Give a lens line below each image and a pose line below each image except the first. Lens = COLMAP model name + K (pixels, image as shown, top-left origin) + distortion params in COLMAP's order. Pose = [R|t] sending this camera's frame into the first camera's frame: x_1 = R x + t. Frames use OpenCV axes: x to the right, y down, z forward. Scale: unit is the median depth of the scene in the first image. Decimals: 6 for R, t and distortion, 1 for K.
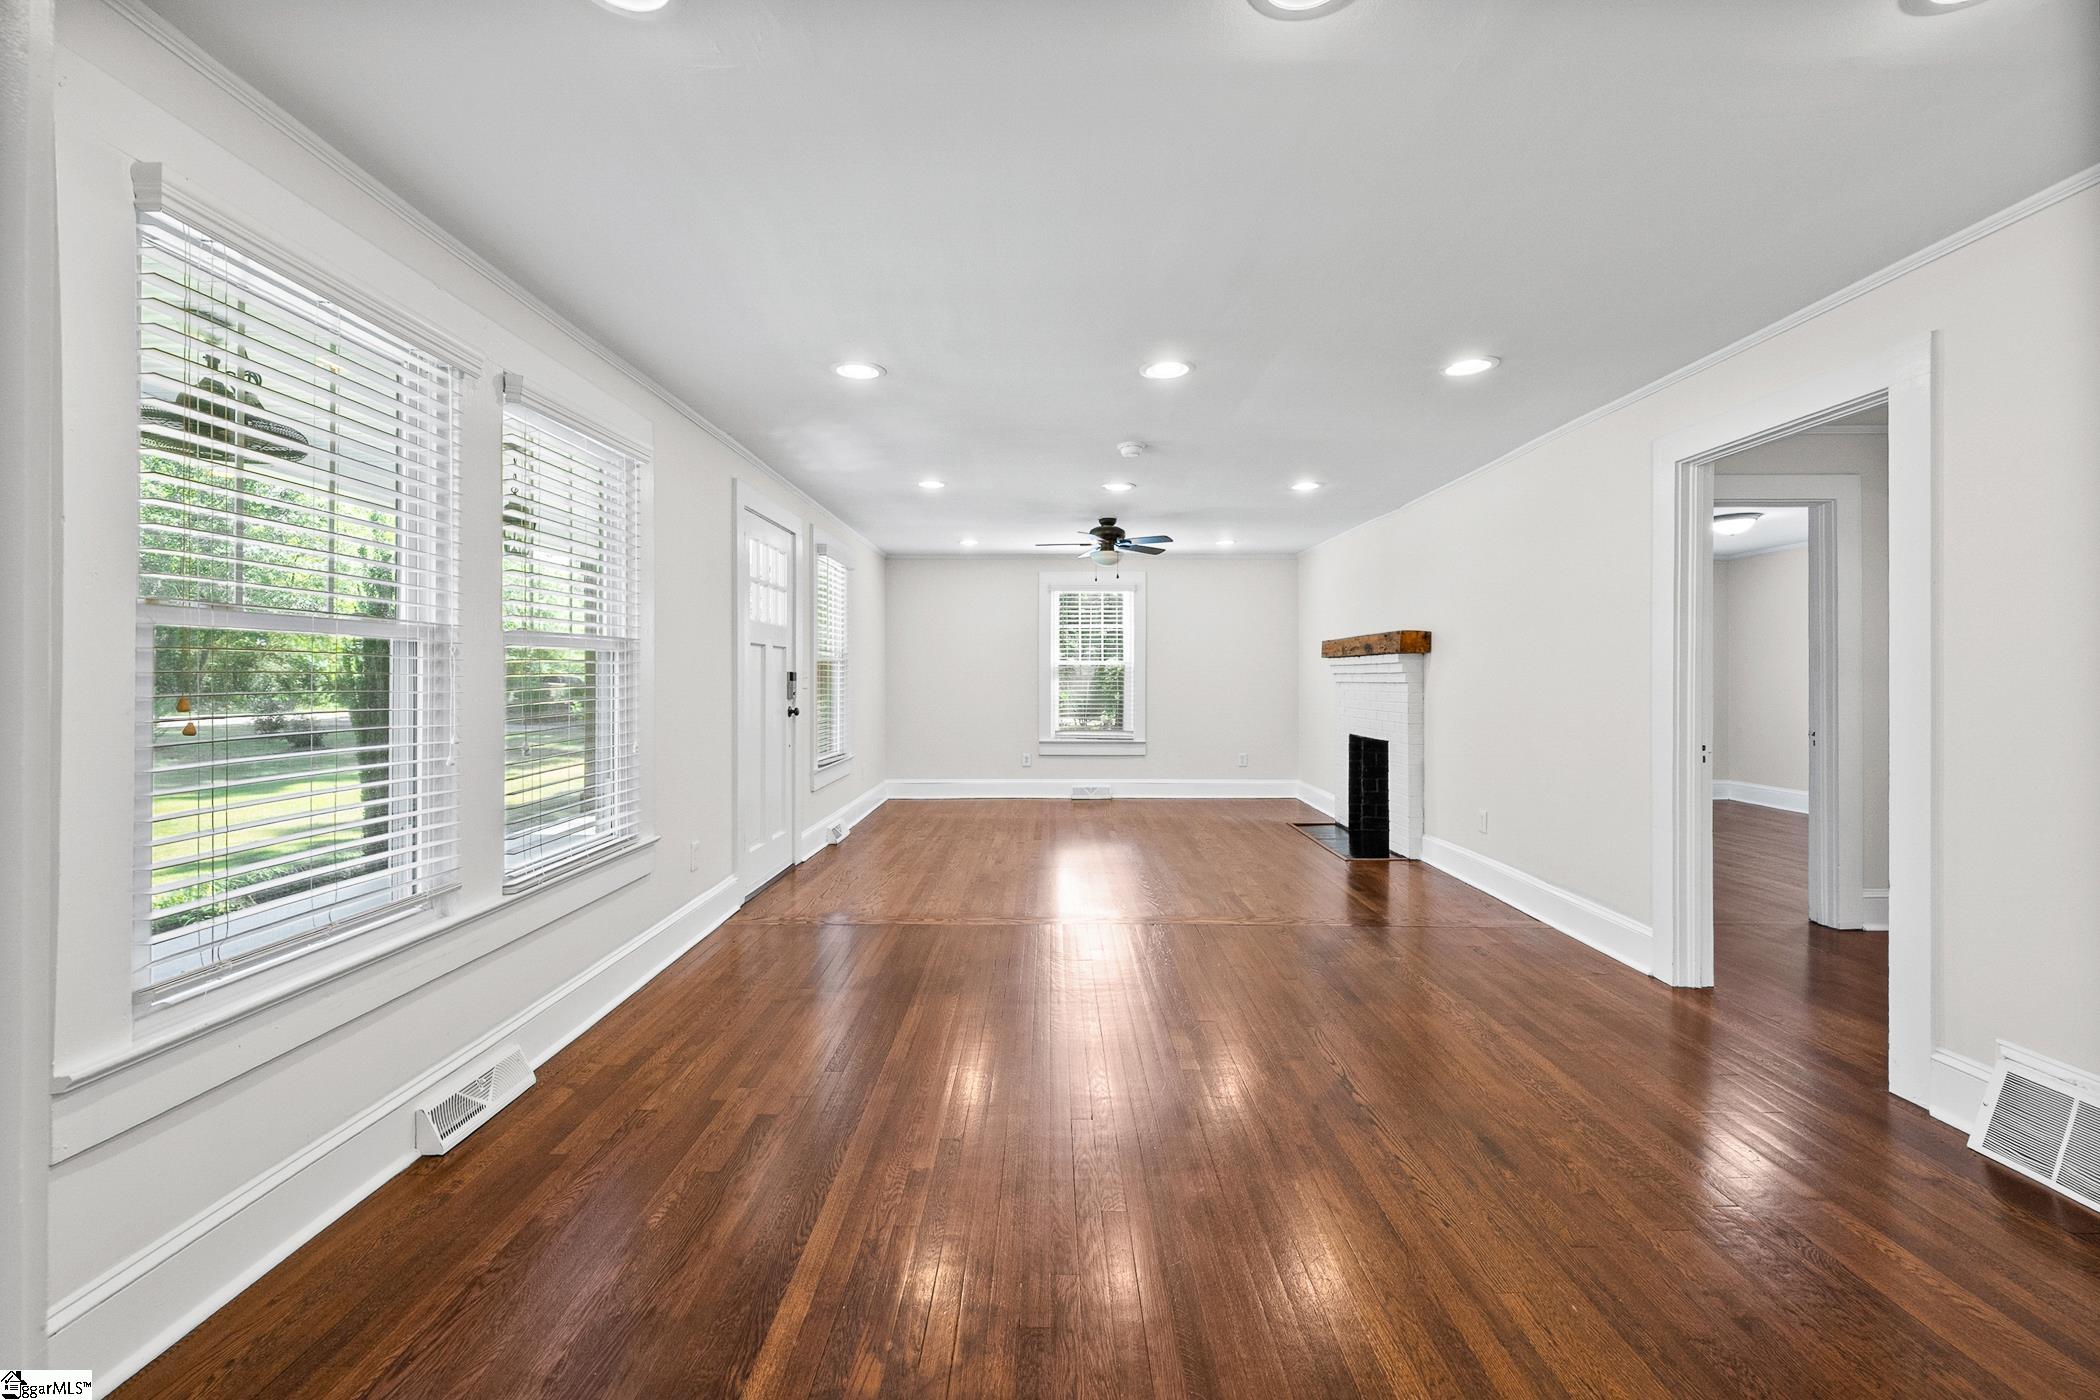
lens RADIAL K [[836.7, 0, 1054.9], [0, 836.7, 664.8], [0, 0, 1]] dist [0.001178, 0.000182]
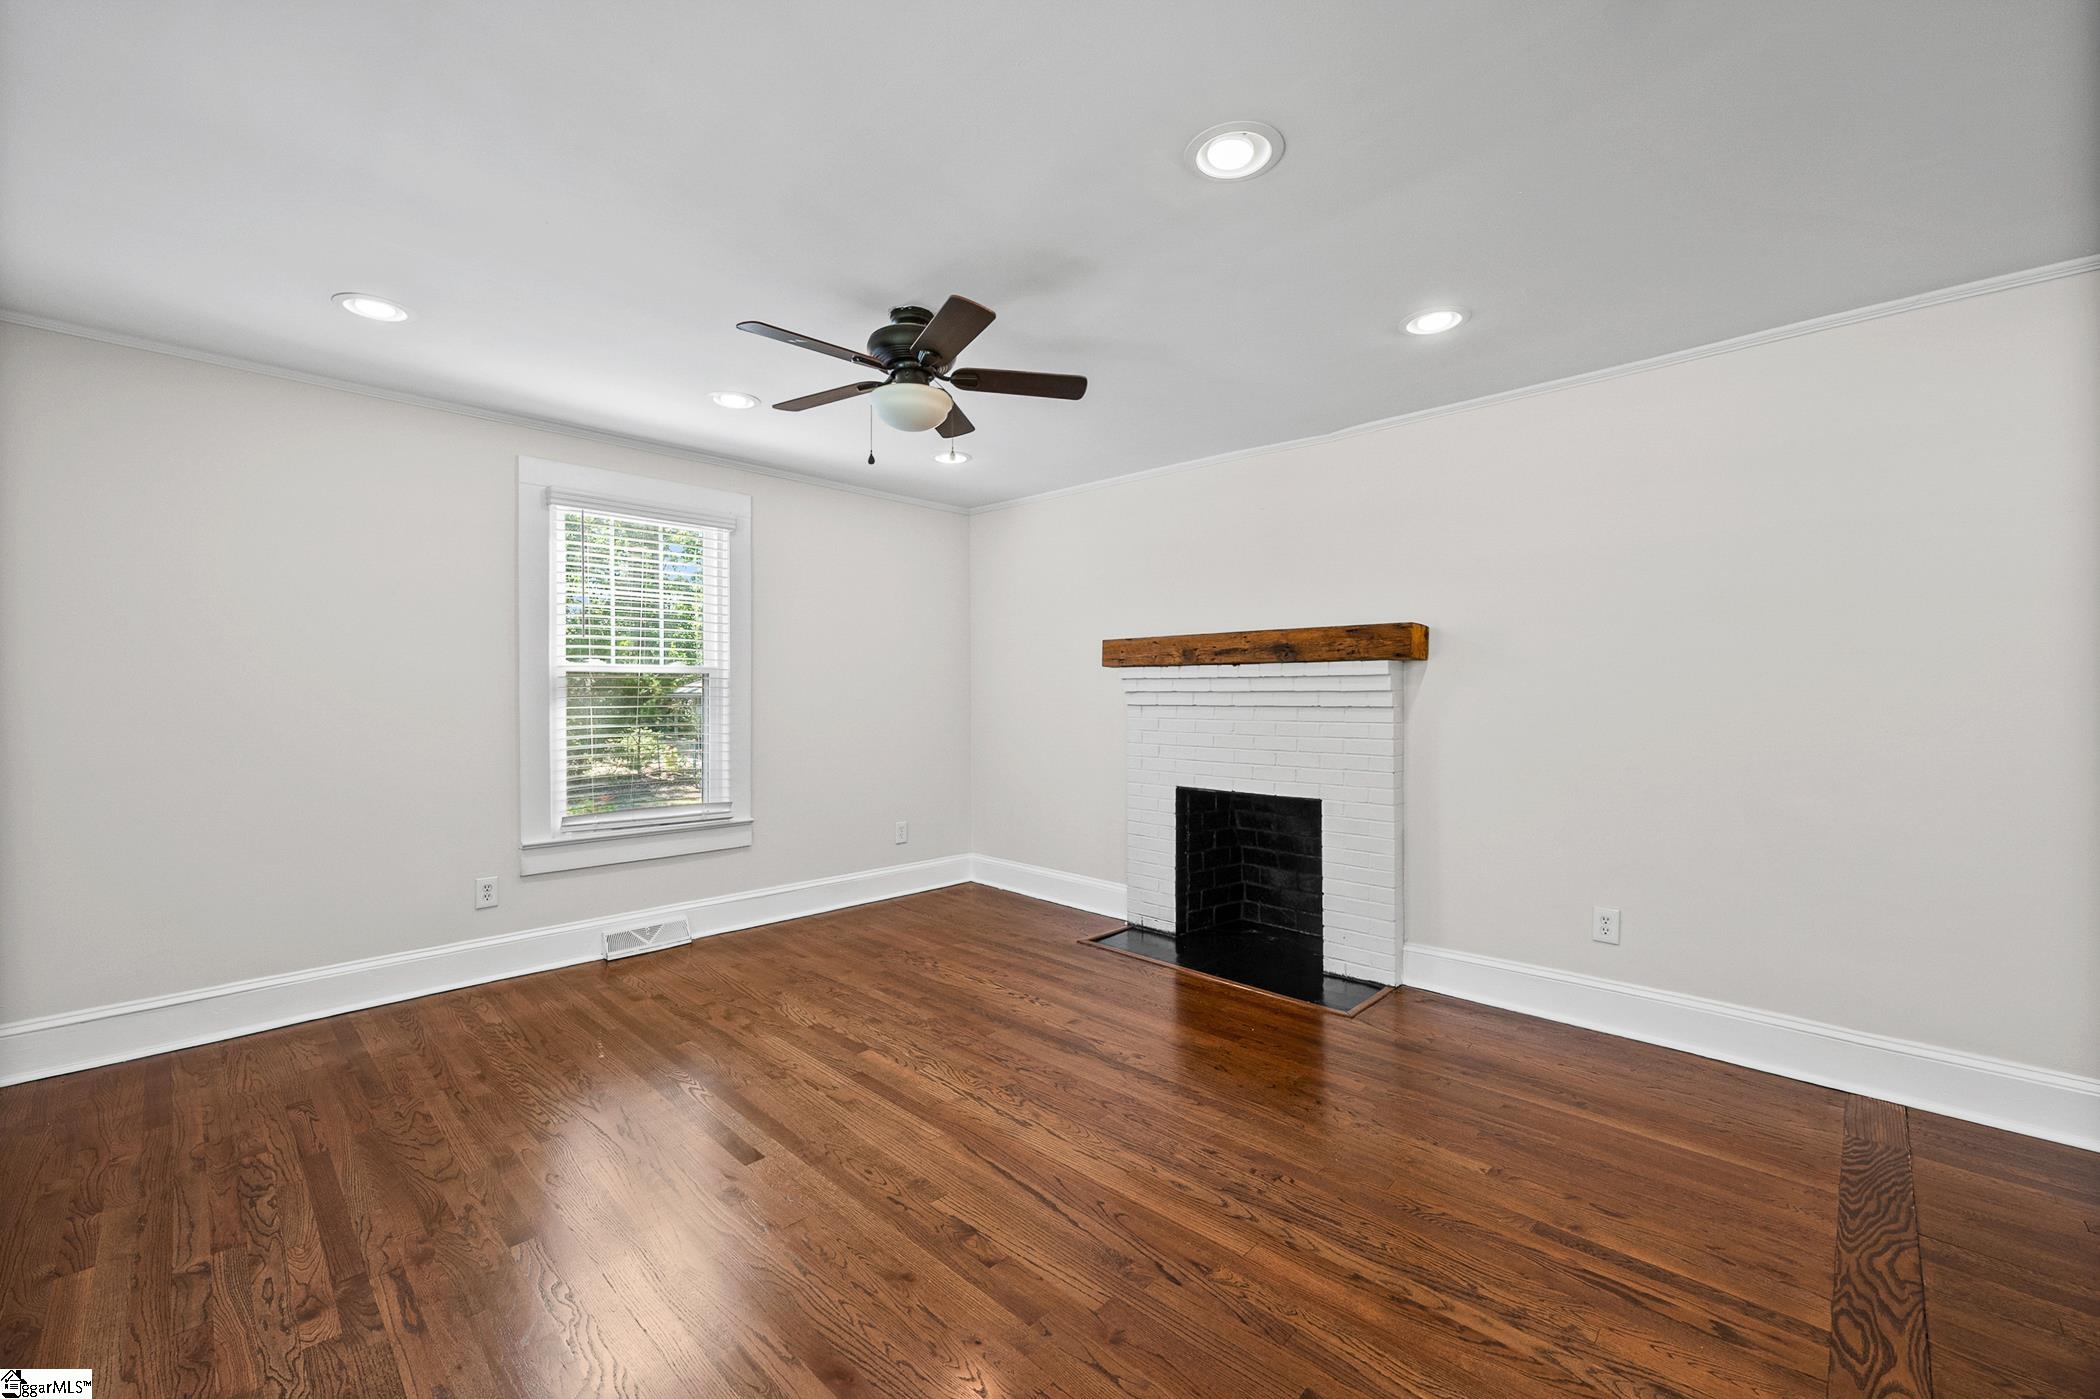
lens RADIAL K [[852.1, 0, 1043.2], [0, 852.1, 702.8], [0, 0, 1]] dist [0.000233, -0.000029]
pose [[0.702511, -0.008163, 0.711626, -0.215374], [-0.009516, 0.999737, 0.020862, 0.007607], [-0.711609, -0.021428, 0.702248, 0.741284]]
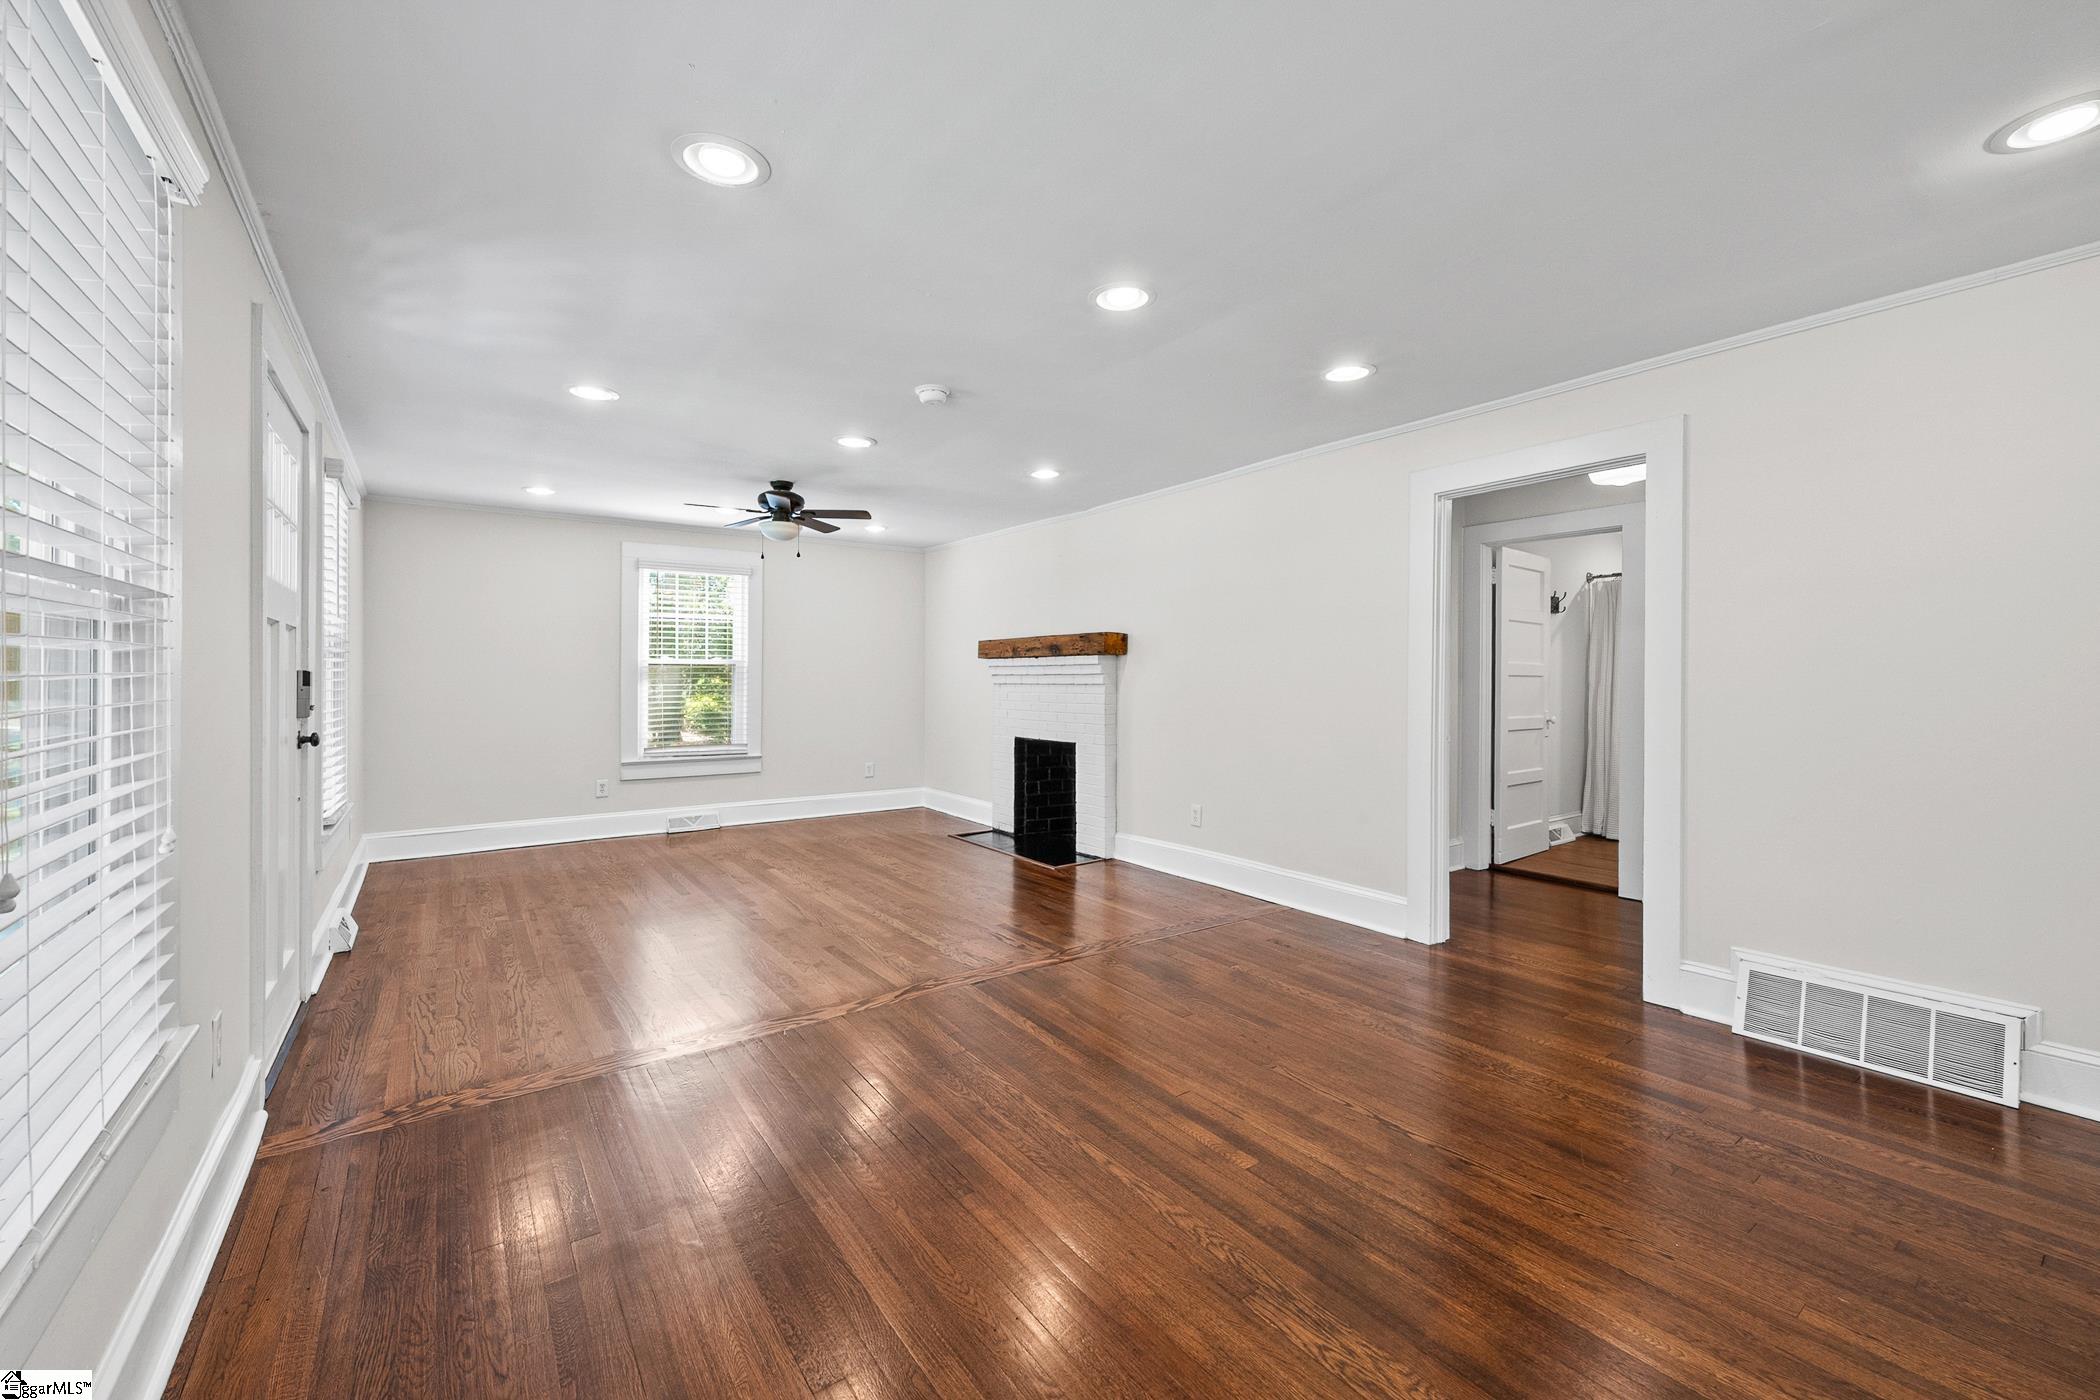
lens RADIAL K [[842.7, 0, 1044.7], [0, 842.7, 676.0], [0, 0, 1]] dist [-0.001935, -0.000187]
pose [[0.816603, 0.000056, 0.577199, -0.221510], [-0.006458, 0.999938, 0.009039, 0.003098], [-0.577163, -0.011109, 0.816553, 0.216610]]
